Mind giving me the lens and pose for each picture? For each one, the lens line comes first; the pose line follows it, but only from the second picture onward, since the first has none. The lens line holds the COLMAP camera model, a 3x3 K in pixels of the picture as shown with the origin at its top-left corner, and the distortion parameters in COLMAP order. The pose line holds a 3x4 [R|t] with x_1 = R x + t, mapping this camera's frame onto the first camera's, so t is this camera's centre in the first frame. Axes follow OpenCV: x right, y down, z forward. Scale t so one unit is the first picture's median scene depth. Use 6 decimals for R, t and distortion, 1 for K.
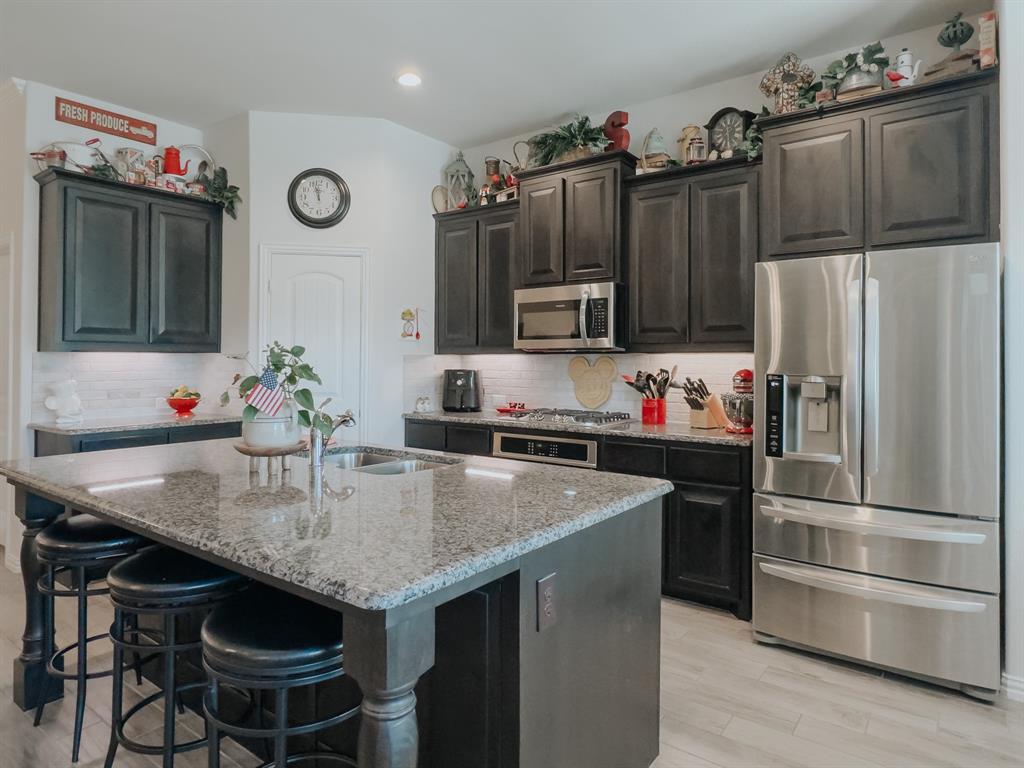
lens RADIAL K [[625.7, 0, 513.8], [0, 625.7, 352.8], [0, 0, 1]] dist [-0.003135, 0.020242]
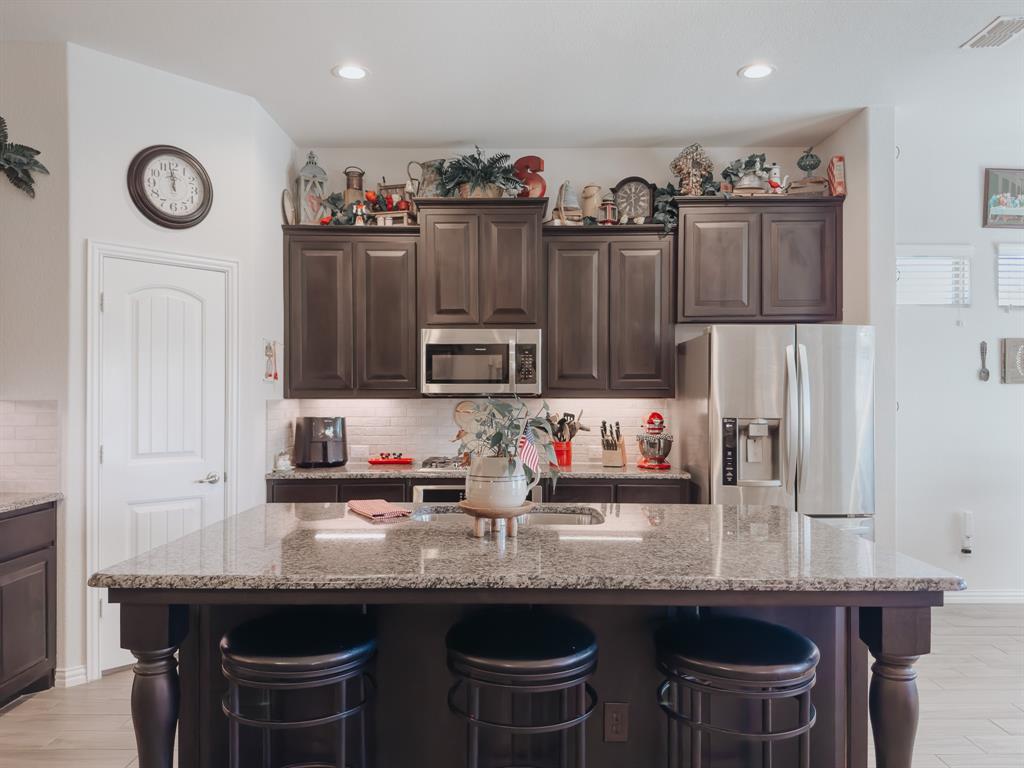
lens RADIAL K [[741.5, 0, 509.2], [0, 741.5, 401.6], [0, 0, 1]] dist [0.106381, -0.109574]
pose [[0.808114, -0.005600, 0.588999, -0.562679], [-0.005669, 0.999835, 0.017285, -0.014614], [-0.588999, -0.017308, 0.807949, 0.049107]]
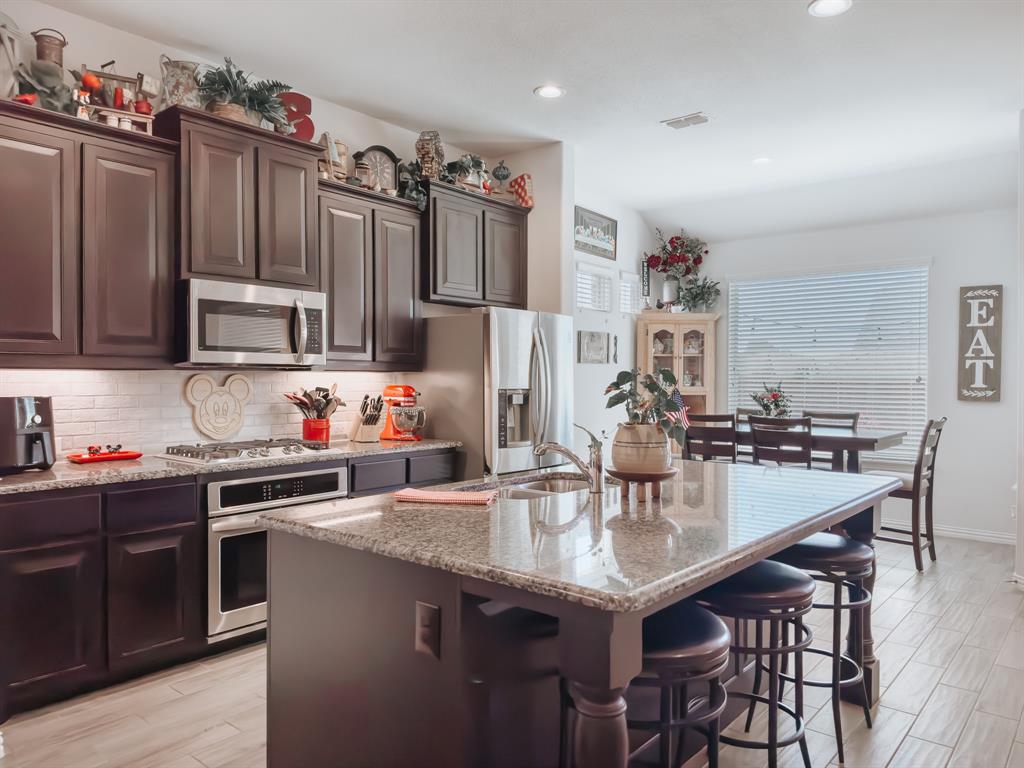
lens RADIAL K [[715.0, 0, 512.0], [0, 715.0, 384.0], [0, 0, 1]] dist [0.066311, -0.095564]
pose [[0.067072, -0.013692, 0.997654, -0.817876], [-0.014079, 0.999793, 0.014668, 0.000387], [-0.997649, -0.015029, 0.066865, 0.620494]]
